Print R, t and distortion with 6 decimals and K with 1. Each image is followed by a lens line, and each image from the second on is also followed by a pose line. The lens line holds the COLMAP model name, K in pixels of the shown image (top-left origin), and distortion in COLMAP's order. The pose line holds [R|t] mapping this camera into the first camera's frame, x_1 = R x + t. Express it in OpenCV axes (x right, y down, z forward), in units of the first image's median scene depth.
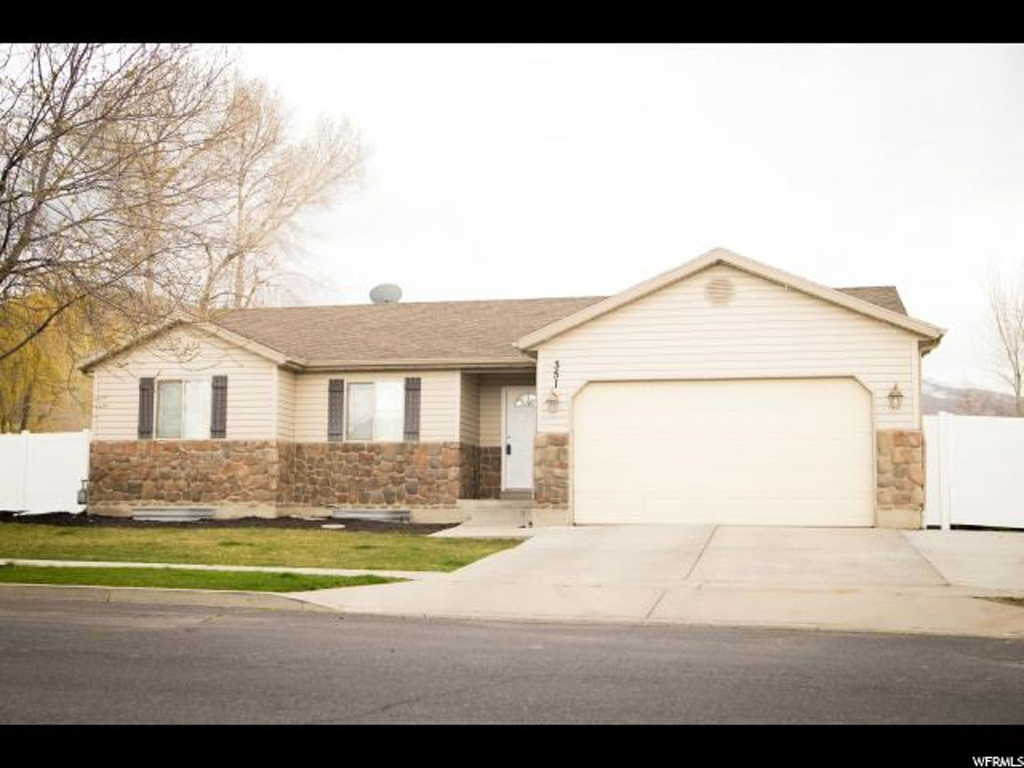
lens RADIAL K [[1219.4, 0, 512.0], [0, 1219.4, 384.0], [0, 0, 1]] dist [-0.004279, -0.002015]
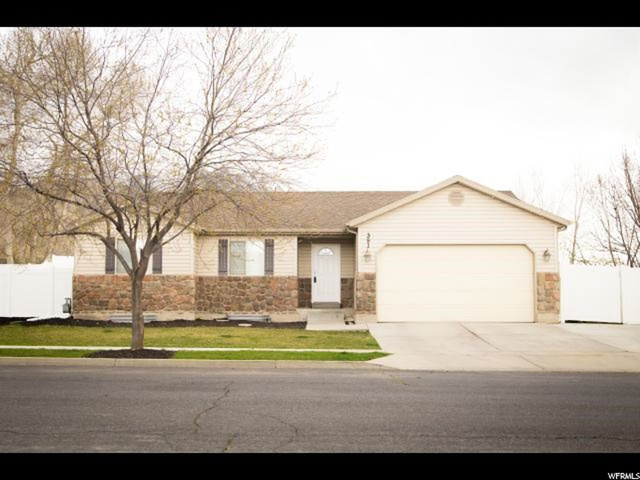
lens RADIAL K [[779.6, 0, 320.0], [0, 779.6, 240.0], [0, 0, 1]] dist [-0.000480, -0.010274]
pose [[0.974998, 0.011385, 0.221923, -0.260979], [-0.015506, 0.999738, 0.016834, -0.024387], [-0.221673, -0.019854, 0.974919, -0.111603]]
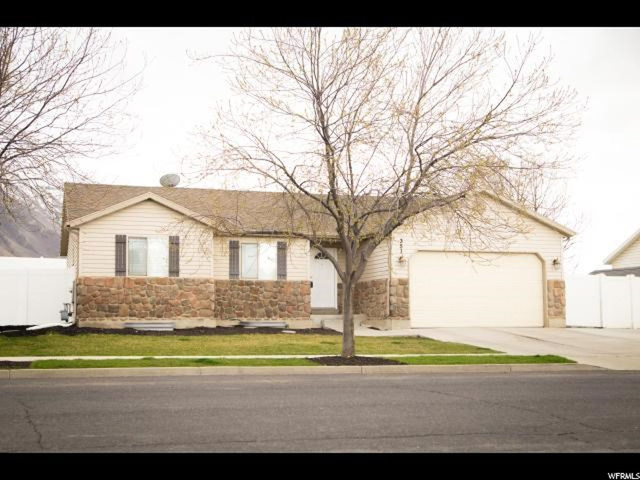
lens RADIAL K [[821.5, 0, 320.0], [0, 821.5, 240.0], [0, 0, 1]] dist [-0.000229, 0.008436]
pose [[0.849191, 0.037321, 0.526765, -0.632941], [-0.045529, 0.998960, 0.002621, -0.012889], [-0.526119, -0.026209, 0.850007, 0.018086]]
